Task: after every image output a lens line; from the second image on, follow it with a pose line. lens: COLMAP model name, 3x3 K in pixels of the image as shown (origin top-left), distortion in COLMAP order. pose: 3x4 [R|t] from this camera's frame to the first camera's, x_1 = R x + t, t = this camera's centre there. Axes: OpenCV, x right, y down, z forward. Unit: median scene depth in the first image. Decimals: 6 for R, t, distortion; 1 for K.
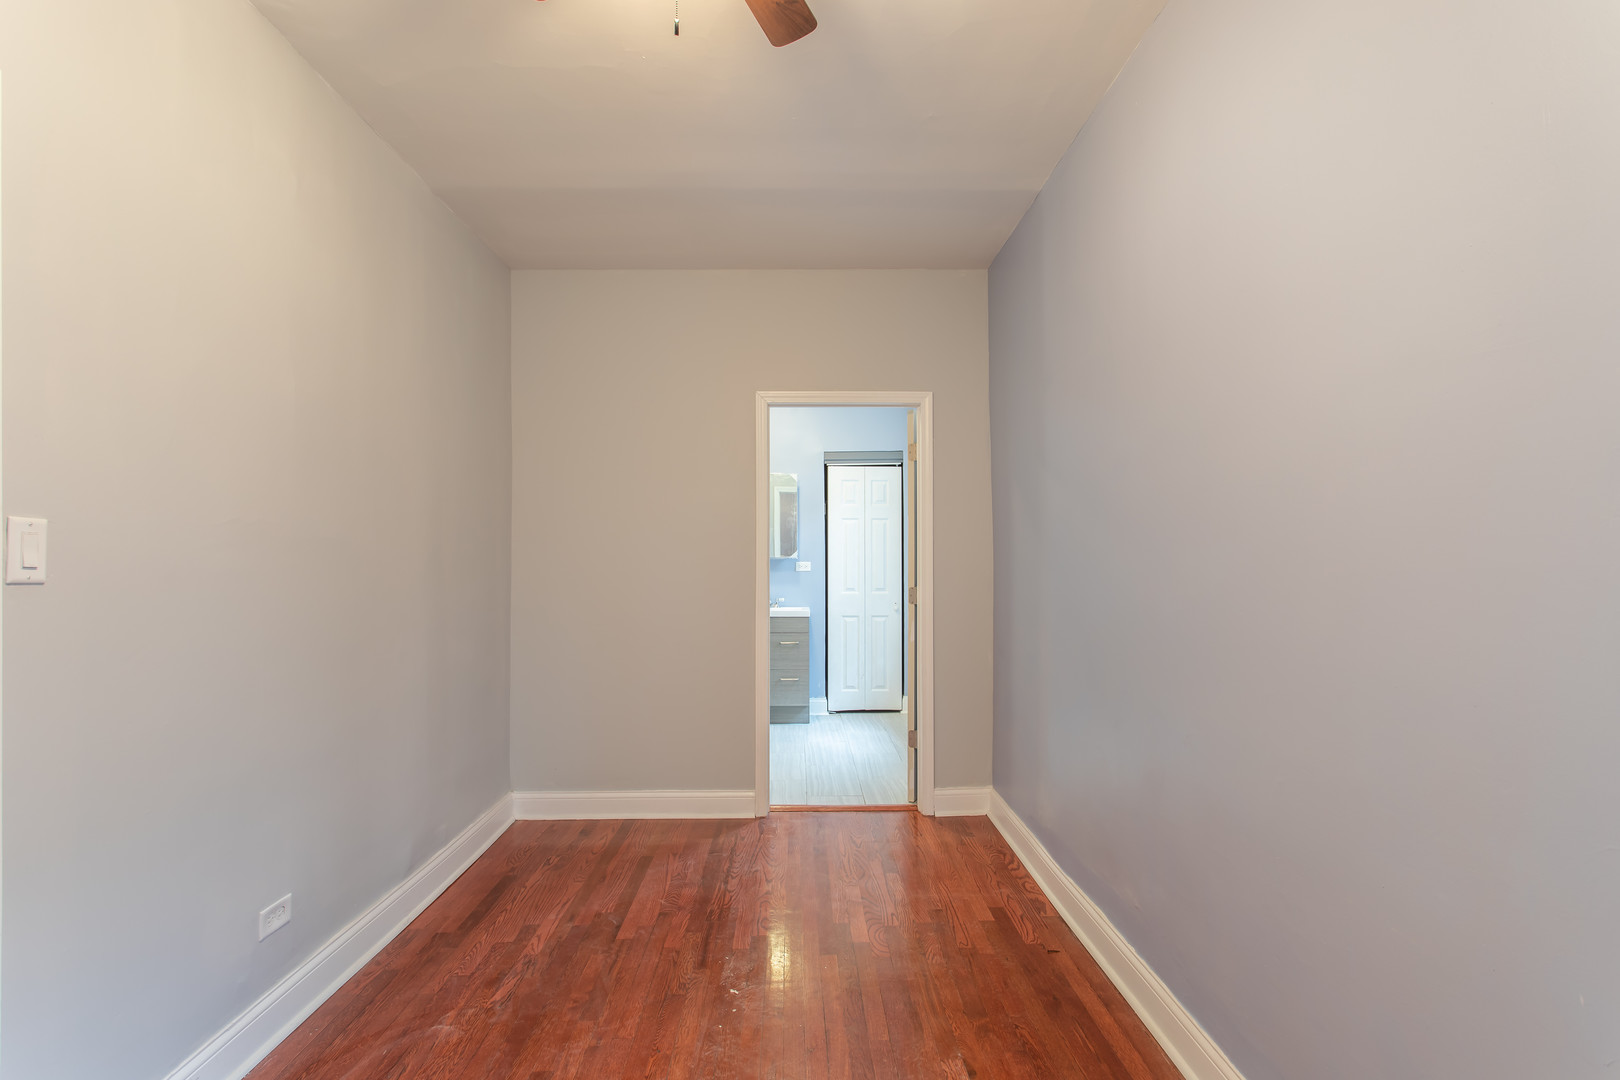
lens RADIAL K [[794.8, 0, 810.0], [0, 794.8, 549.5], [0, 0, 1]] dist [0.000581, 0.000668]
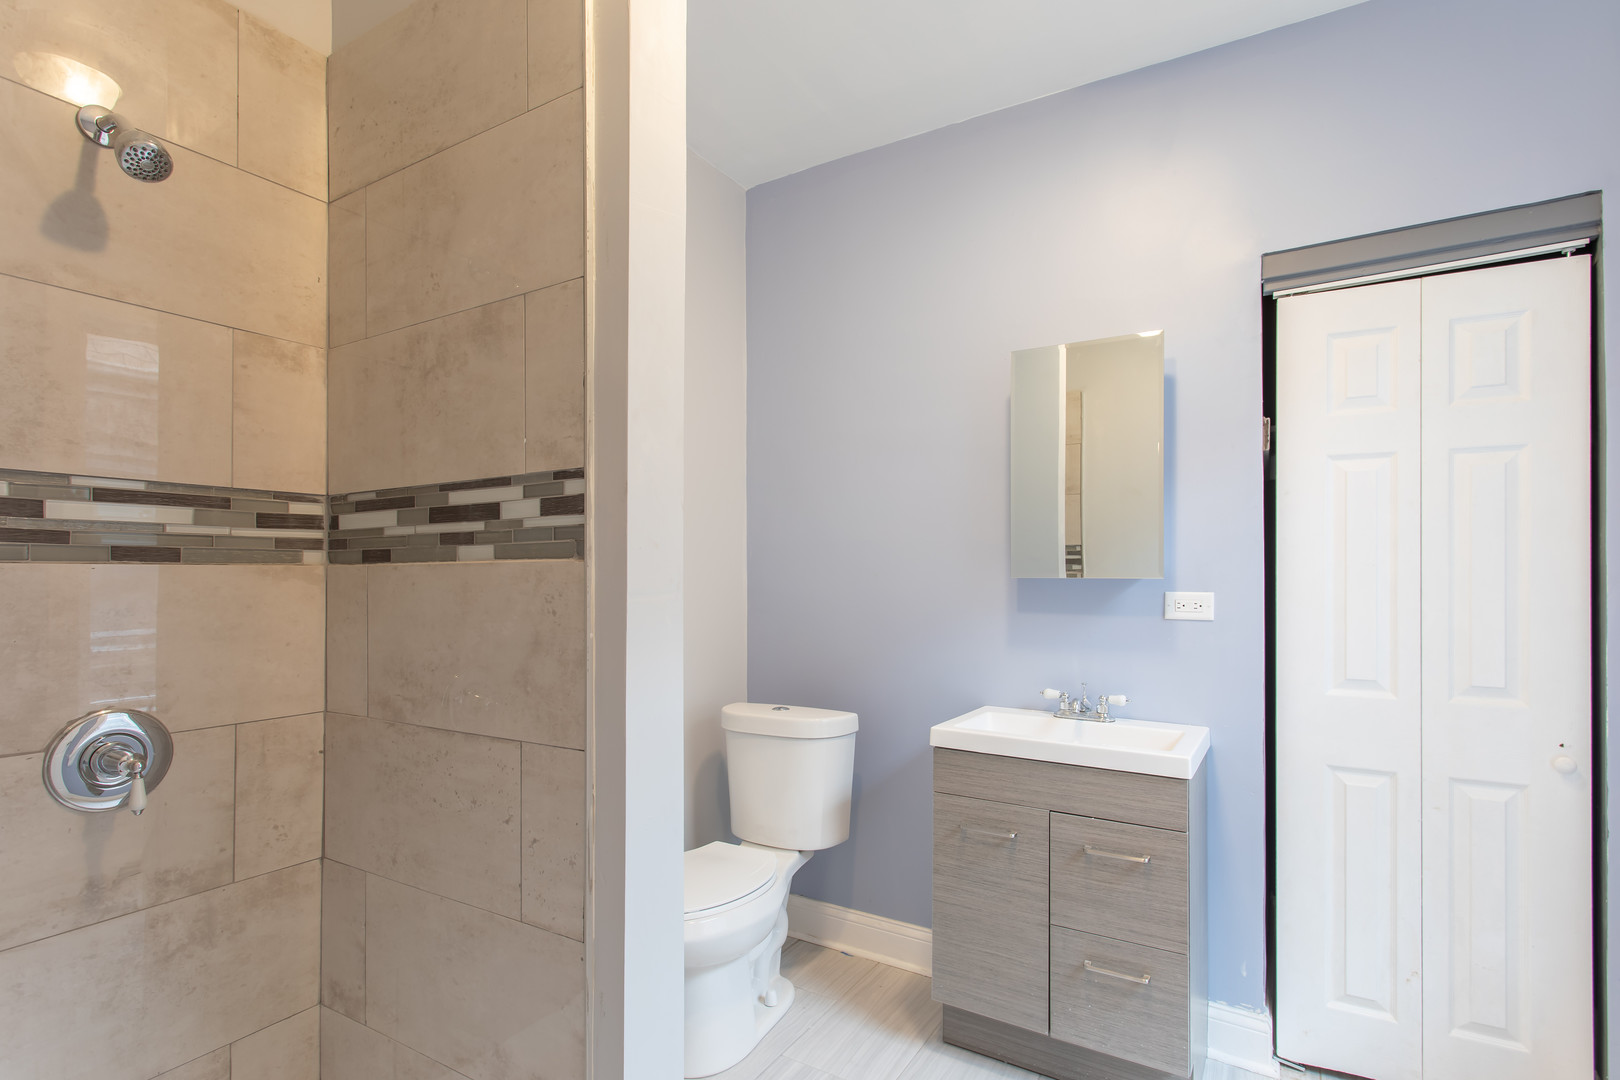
lens RADIAL K [[768.6, 0, 804.1], [0, 768.6, 569.5], [0, 0, 1]] dist [0.002132, 0.000394]
pose [[0.834596, 0.000975, -0.550862, 0.061992], [0.000934, 0.999994, 0.003185, 0.008655], [0.550862, -0.003172, 0.834591, 1.122893]]
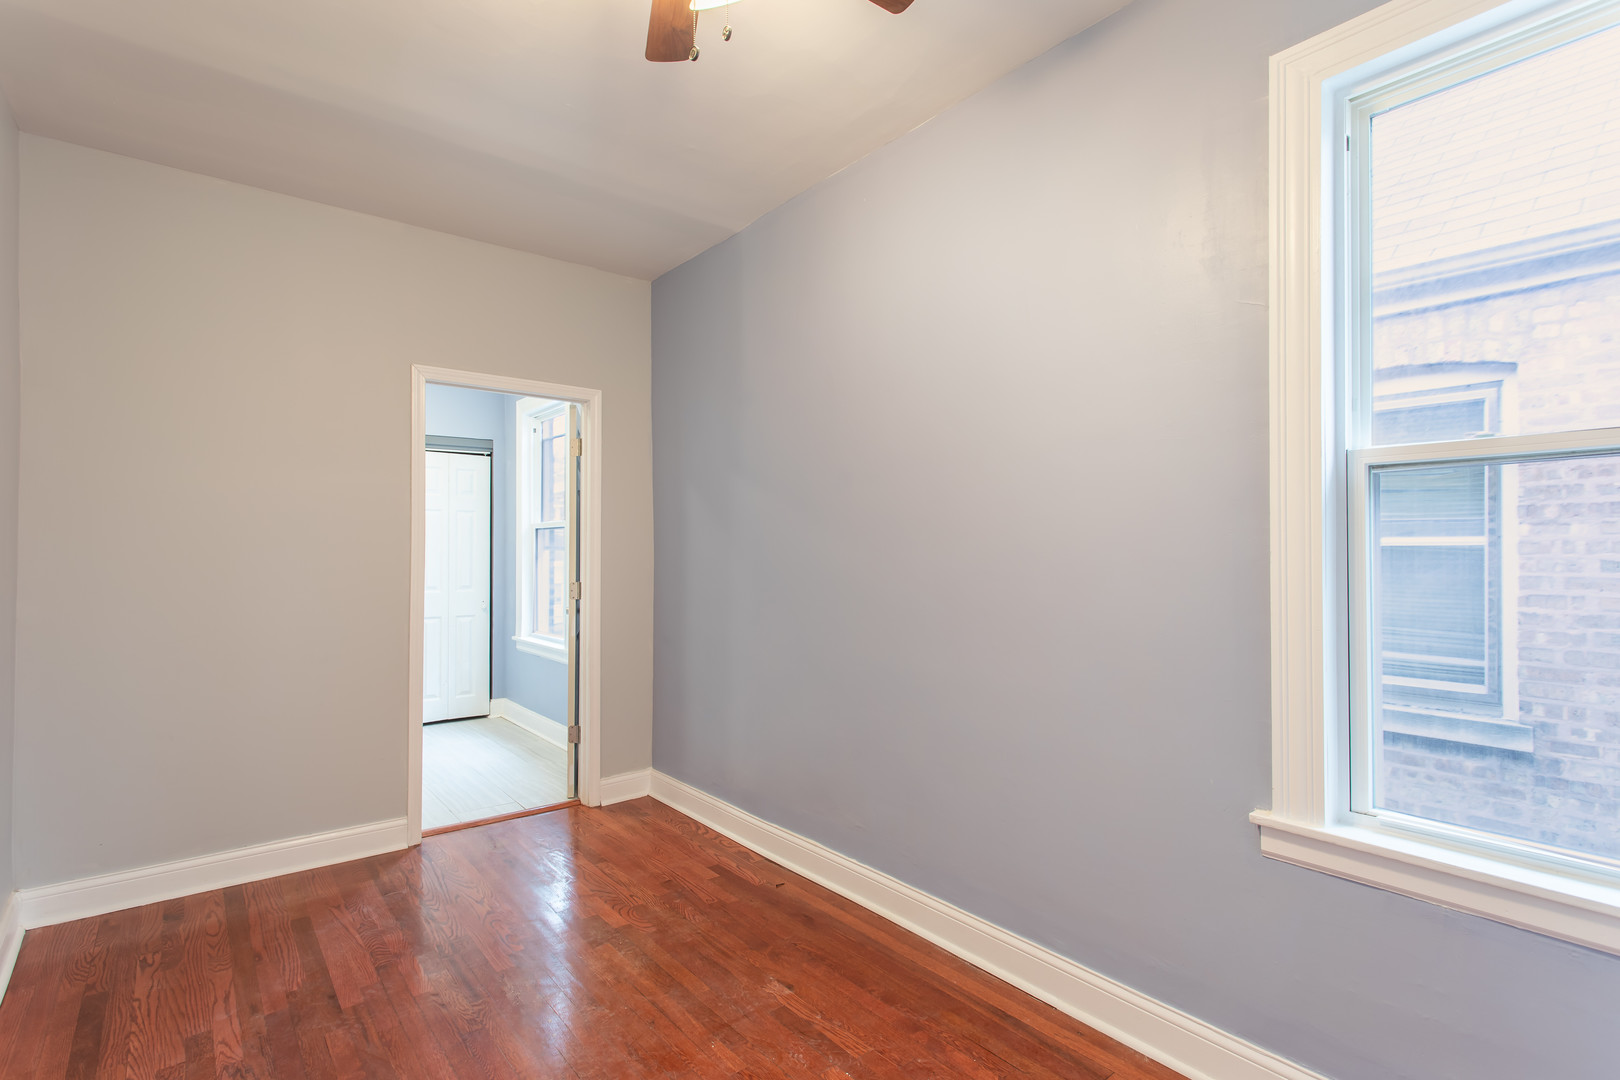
lens RADIAL K [[782.7, 0, 848.5], [0, 782.7, 547.3], [0, 0, 1]] dist [0.002244, -0.000476]
pose [[0.778386, 0.006482, 0.627753, -0.245474], [-0.007916, 0.999969, -0.000509, 0.001085], [-0.627737, -0.004573, 0.778412, 0.019678]]
